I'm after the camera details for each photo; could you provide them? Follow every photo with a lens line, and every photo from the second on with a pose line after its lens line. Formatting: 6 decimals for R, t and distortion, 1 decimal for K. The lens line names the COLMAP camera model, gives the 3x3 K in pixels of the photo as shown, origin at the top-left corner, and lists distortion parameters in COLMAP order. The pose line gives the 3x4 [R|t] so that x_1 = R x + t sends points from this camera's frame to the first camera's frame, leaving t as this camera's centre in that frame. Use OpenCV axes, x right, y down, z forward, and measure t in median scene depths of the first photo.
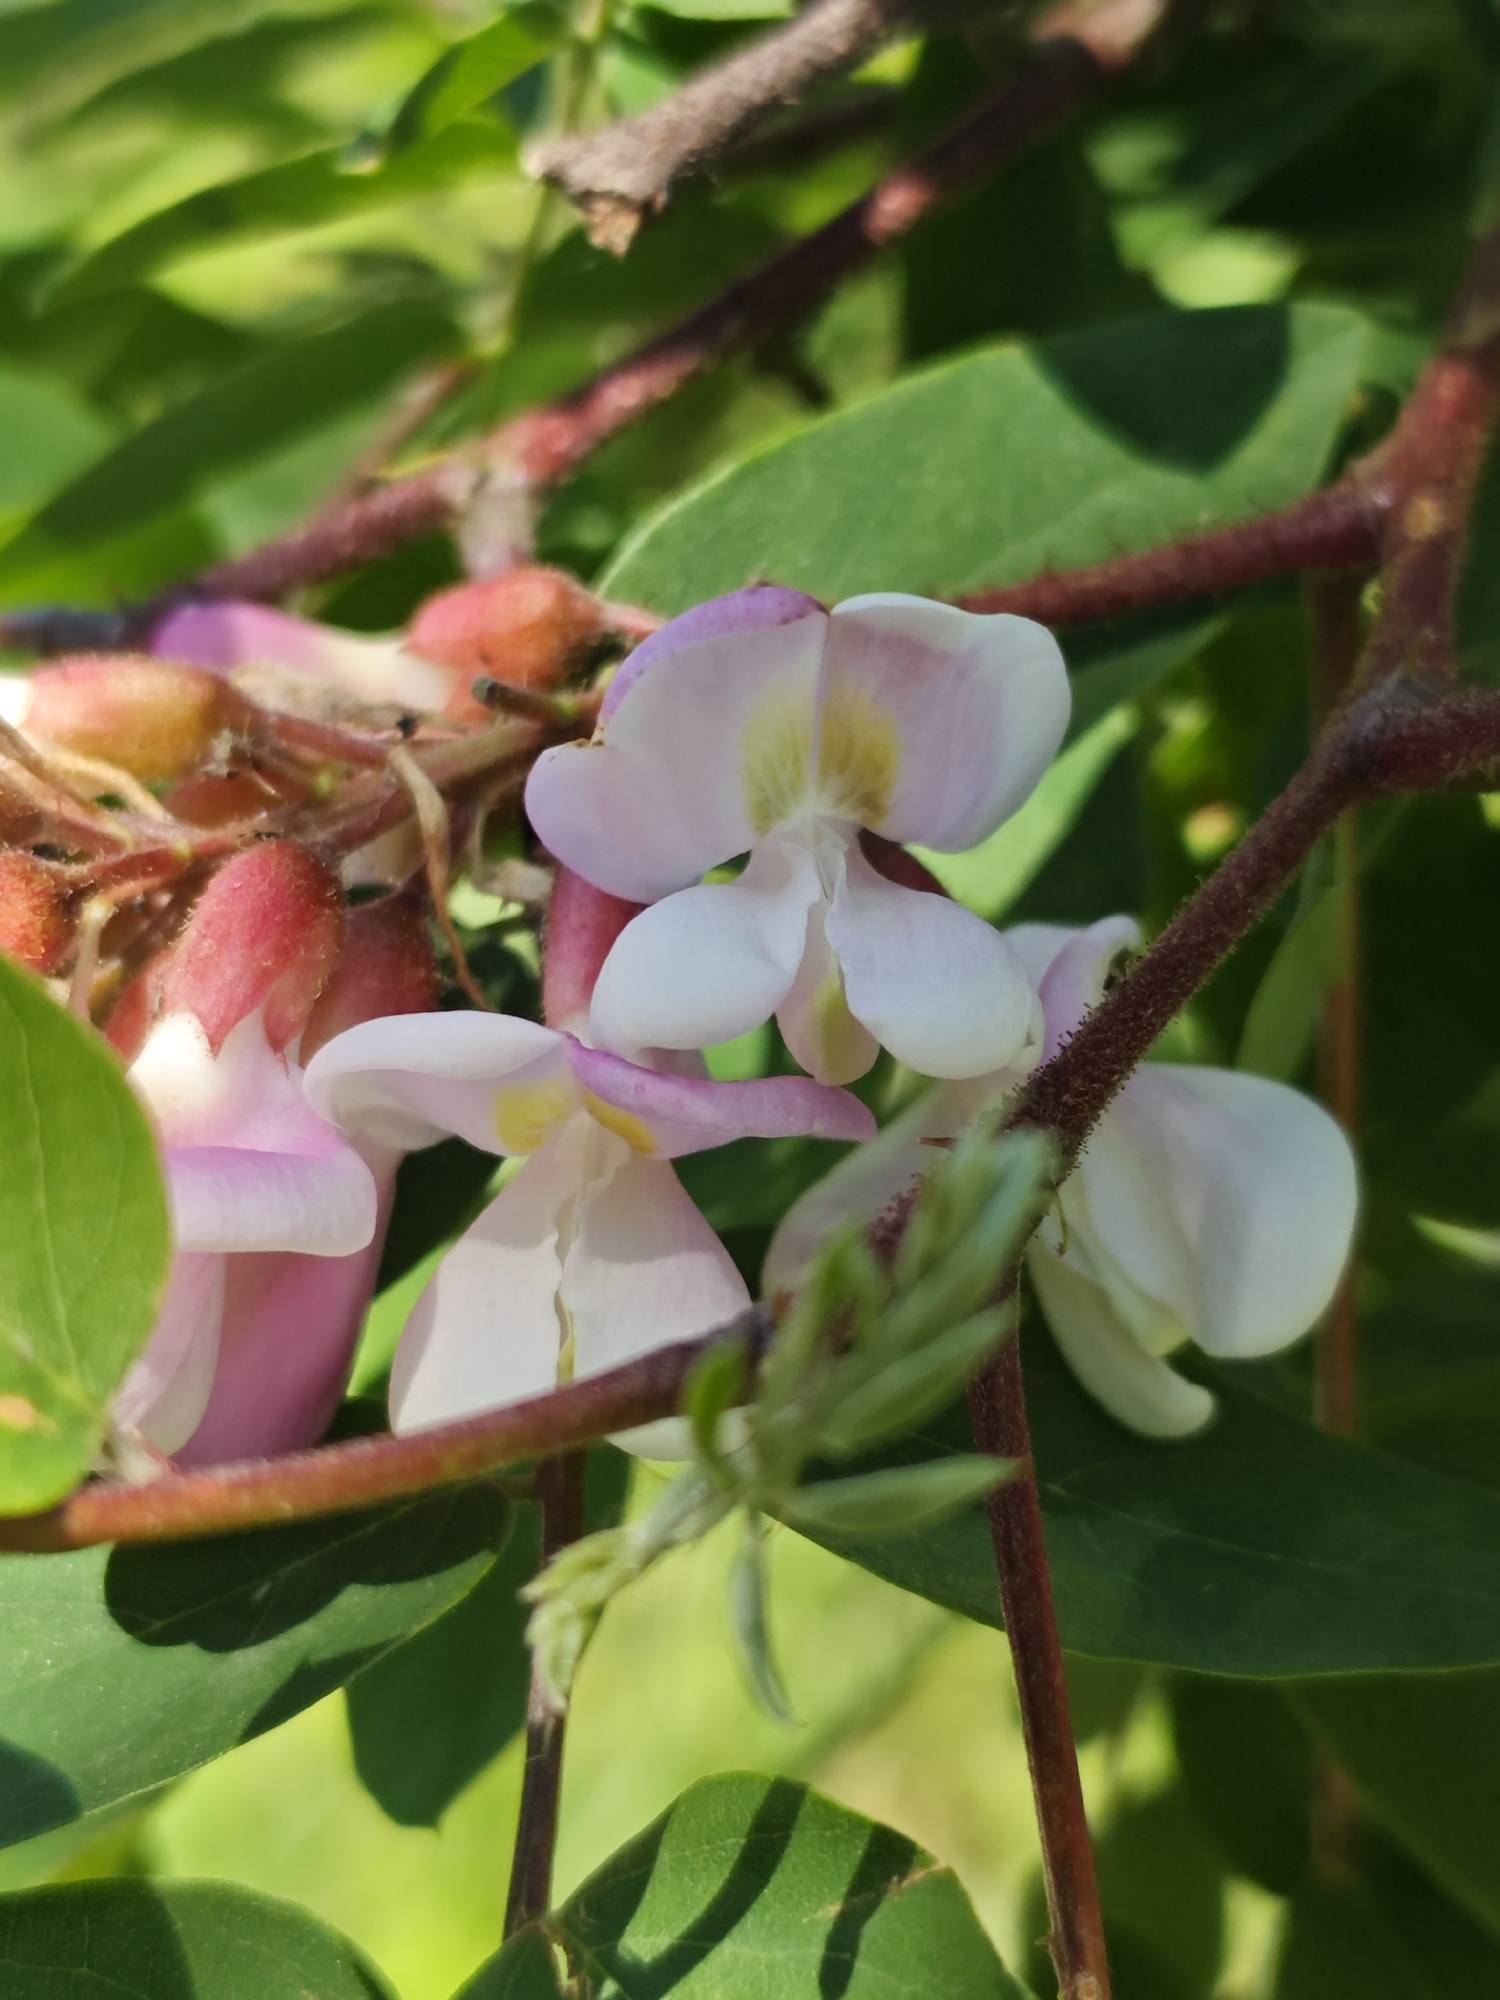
lens RADIAL K [[3600.0, 0, 750.0], [0, 3600.0, 1000.0], [0, 0, 1]] dist [0.031754, -0.039186]
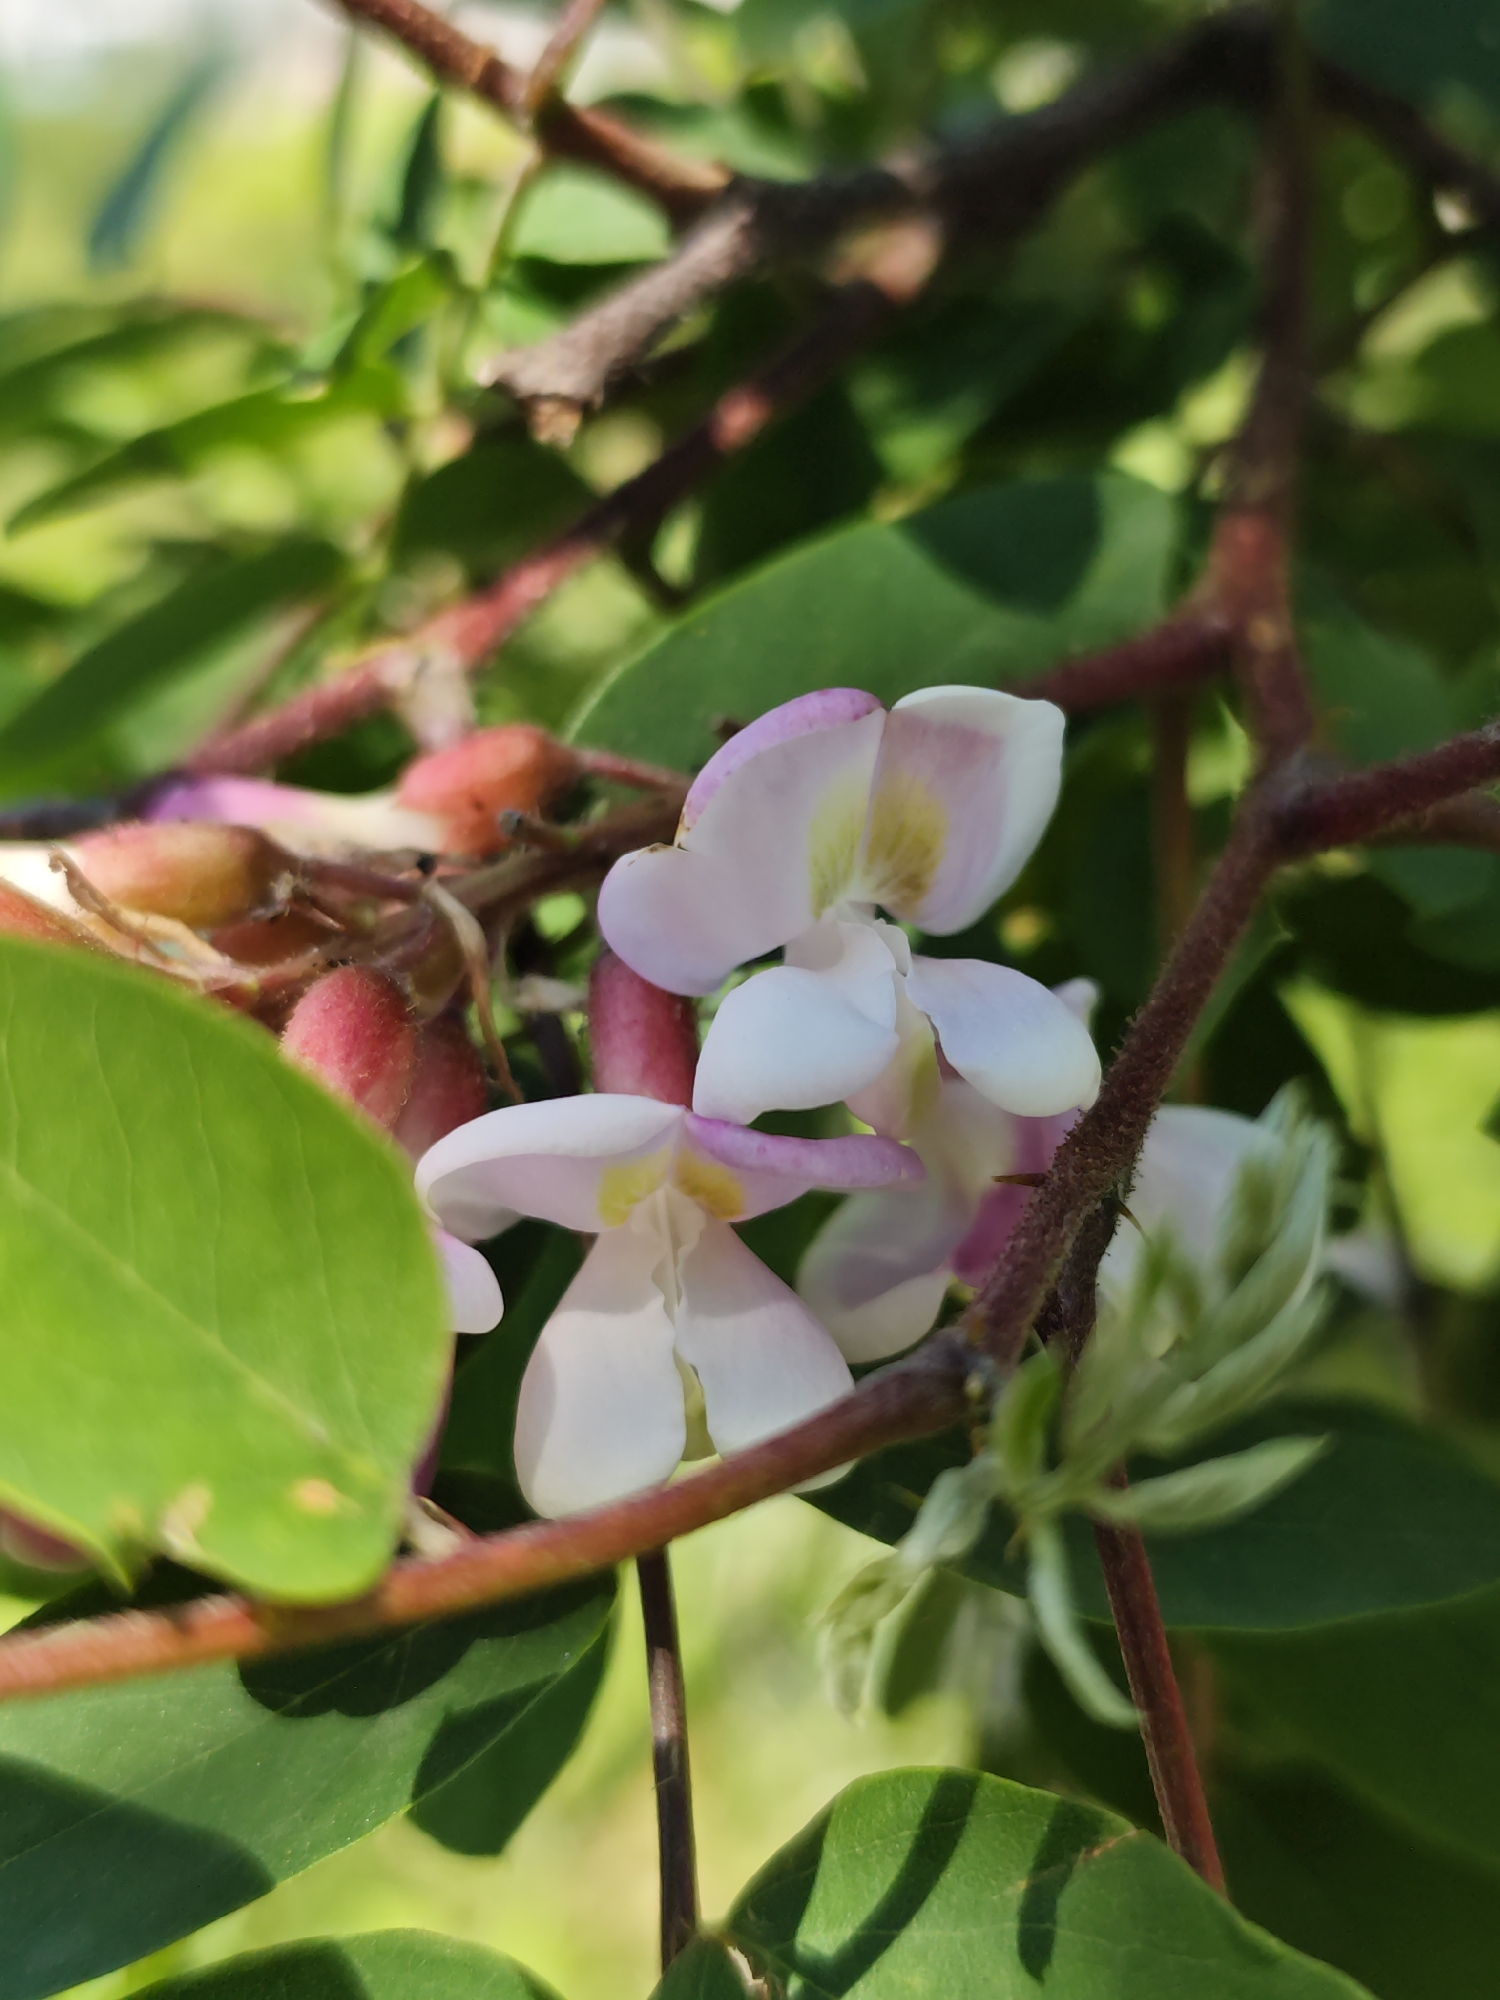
lens RADIAL K [[2699.2, 0, 749.8], [0, 2699.2, 1028.3], [0, 0, 1]] dist [0.005475, -0.010514]
pose [[0.983802, -0.079191, 0.160818, -0.148578], [0.086854, 0.995370, -0.041181, 0.019396], [-0.156812, 0.054482, 0.986125, 0.174404]]
